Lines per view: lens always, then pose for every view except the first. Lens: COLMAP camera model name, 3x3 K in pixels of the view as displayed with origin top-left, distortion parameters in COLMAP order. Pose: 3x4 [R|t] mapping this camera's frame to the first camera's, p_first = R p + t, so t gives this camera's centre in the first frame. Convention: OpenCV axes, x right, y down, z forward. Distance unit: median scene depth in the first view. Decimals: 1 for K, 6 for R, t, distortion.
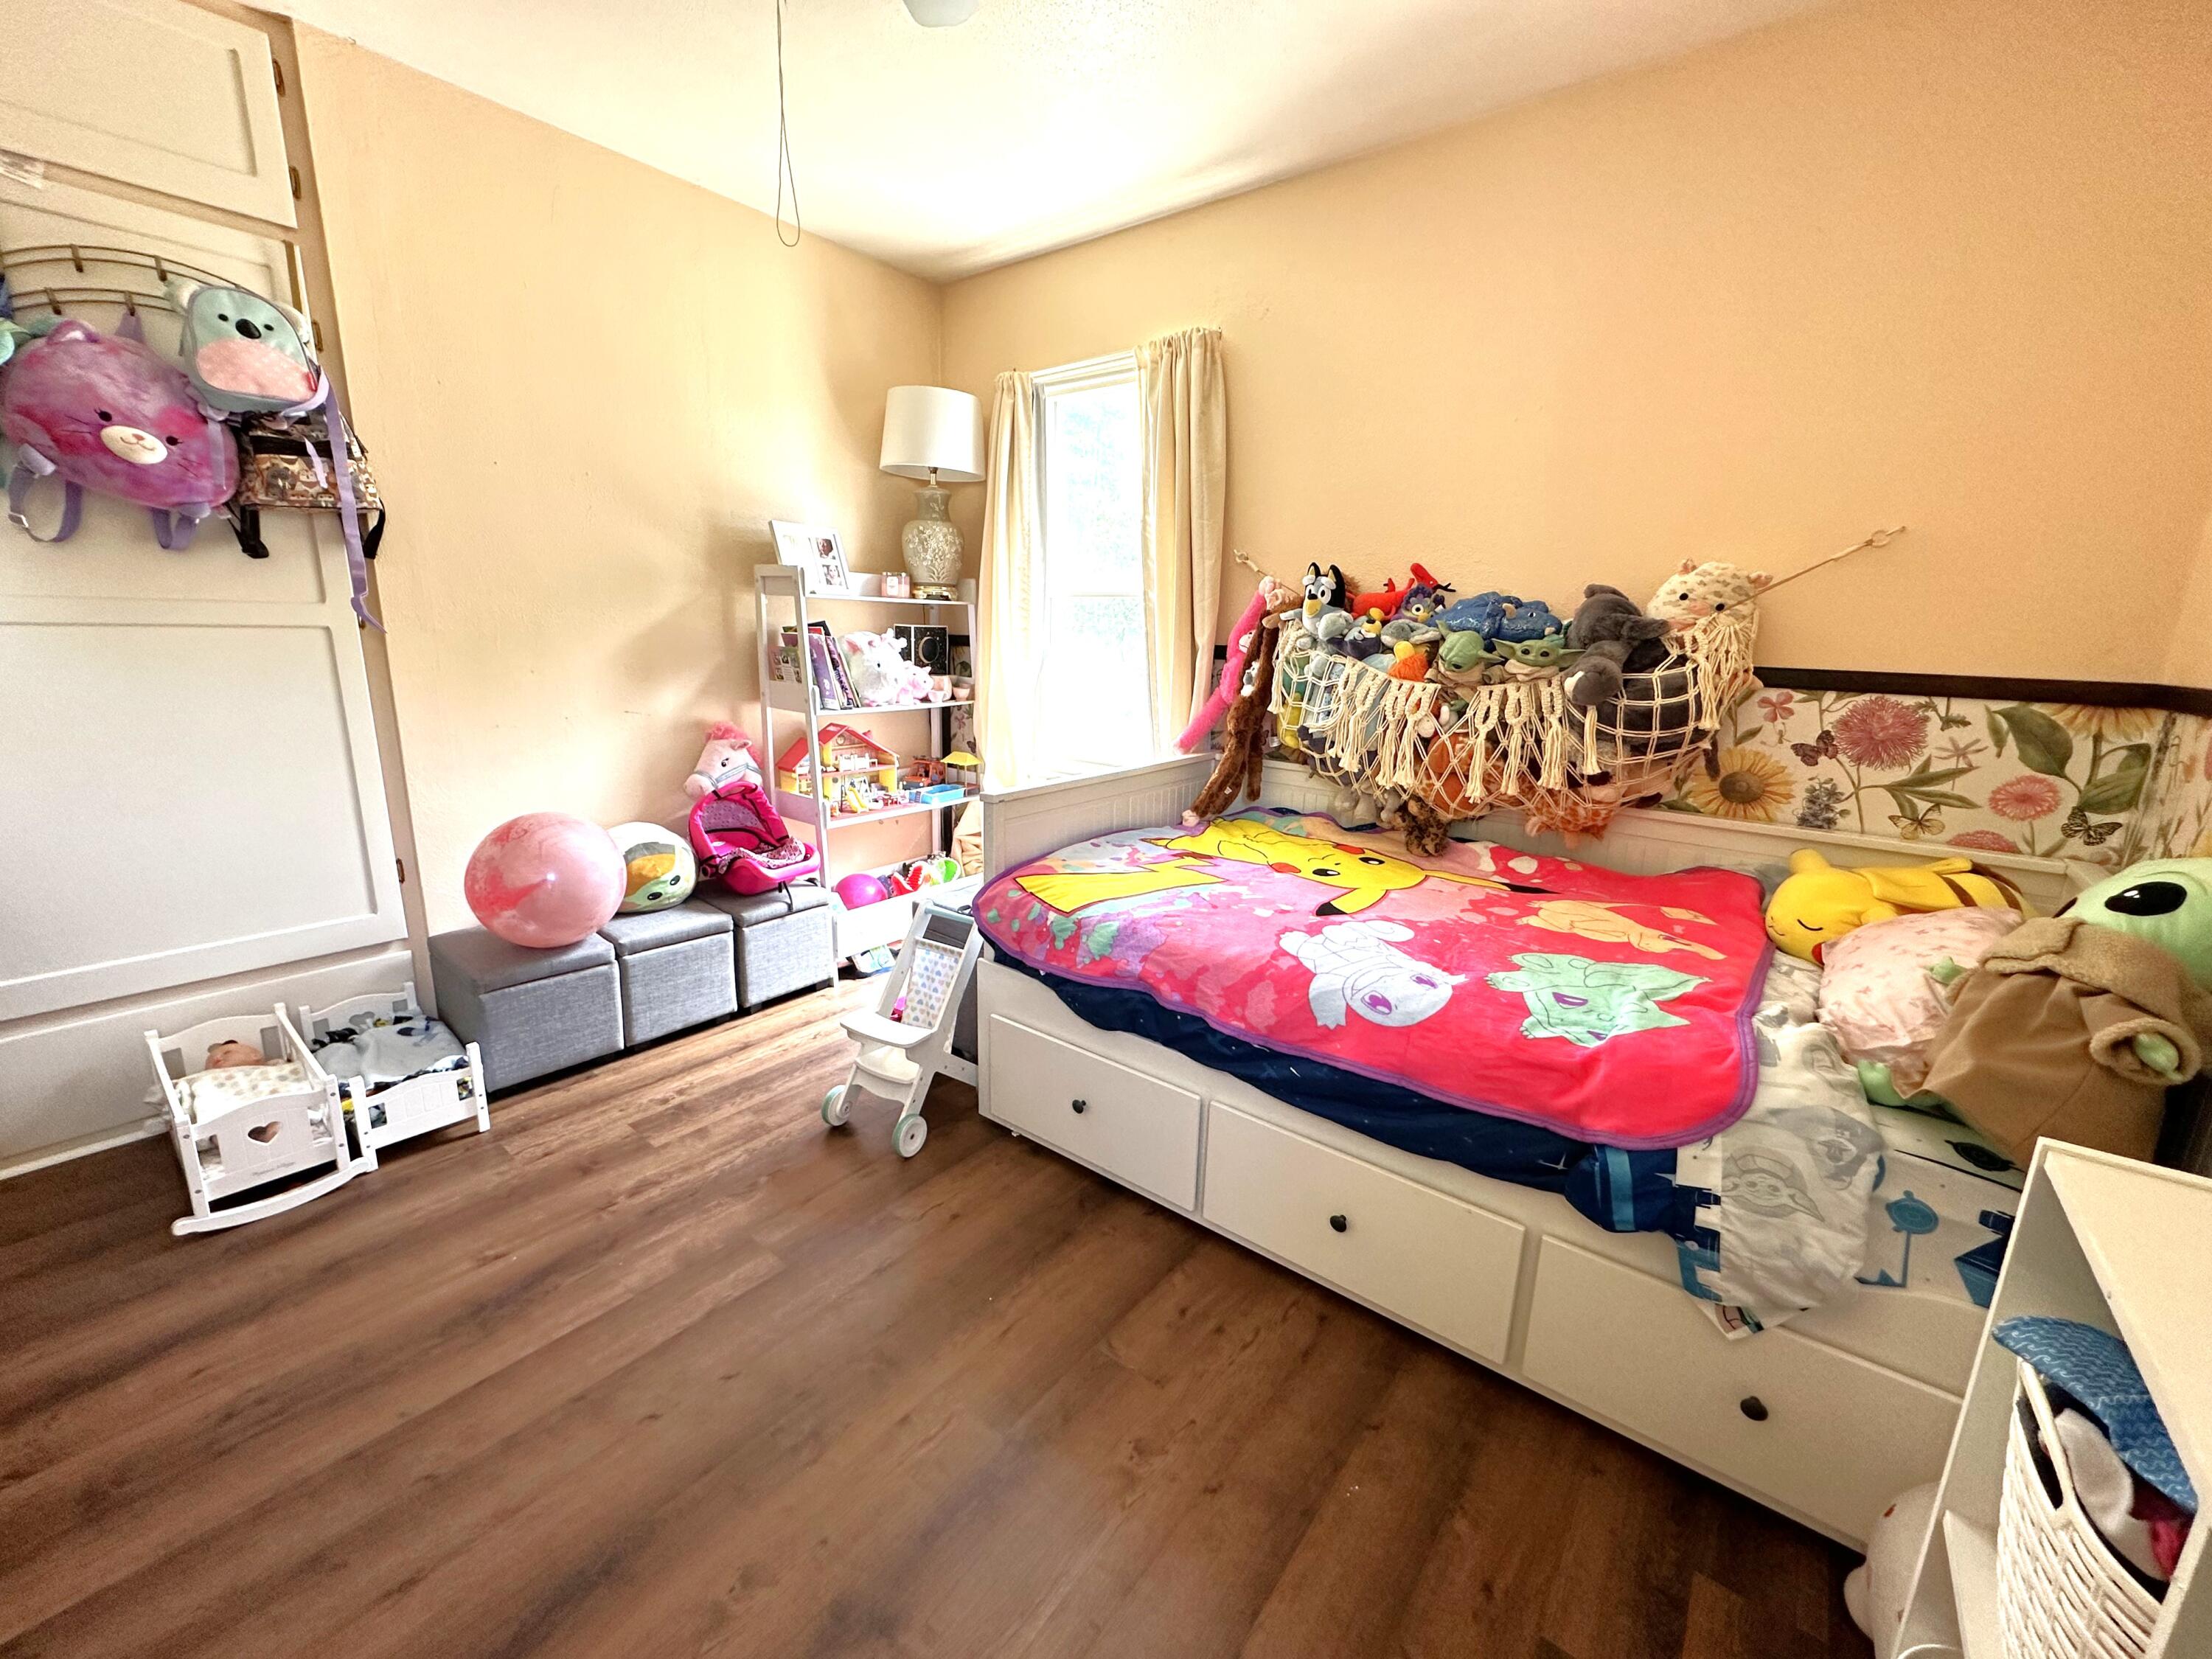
lens RADIAL K [[881.4, 0, 1103.0], [0, 881.4, 826.0], [0, 0, 1]] dist [0.000165, 0.000211]
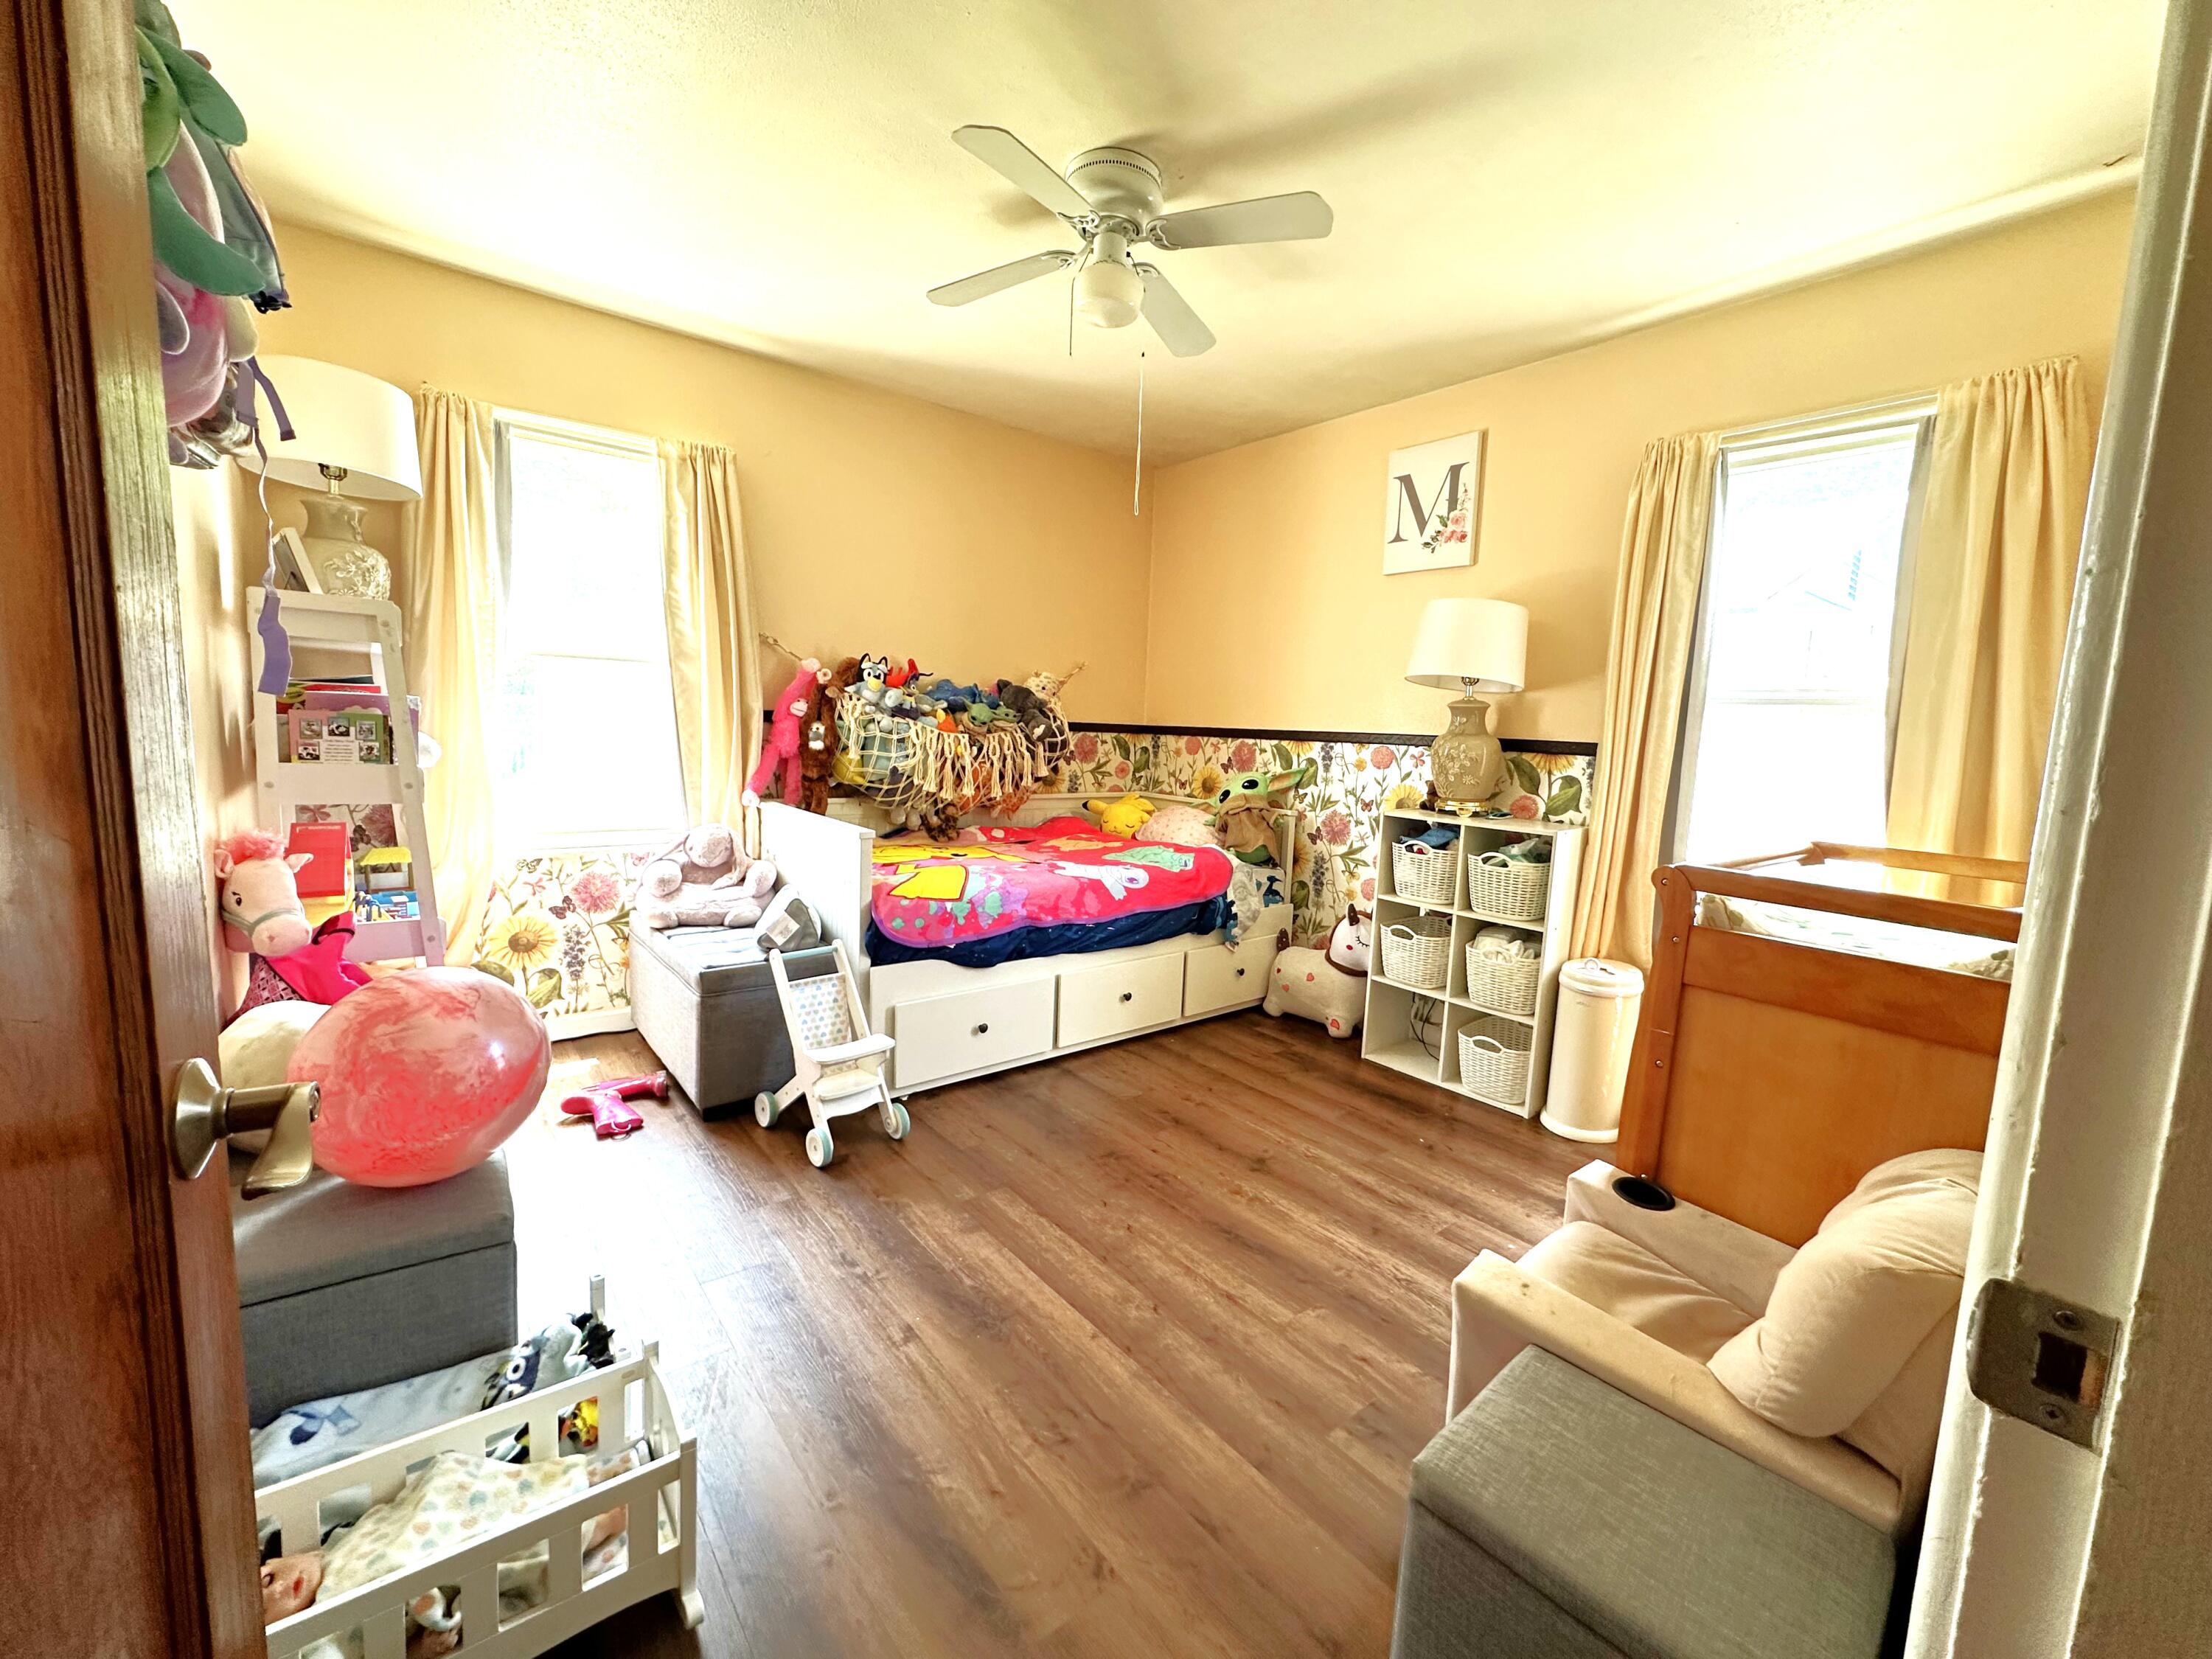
lens RADIAL K [[881.4, 0, 1103.0], [0, 881.4, 826.0], [0, 0, 1]] dist [0.000165, 0.000211]
pose [[0.230893, -0.131517, 0.964050, -1.373821], [0.182686, 0.979061, 0.089811, -0.105133], [-0.955675, 0.155382, 0.250085, 0.403706]]
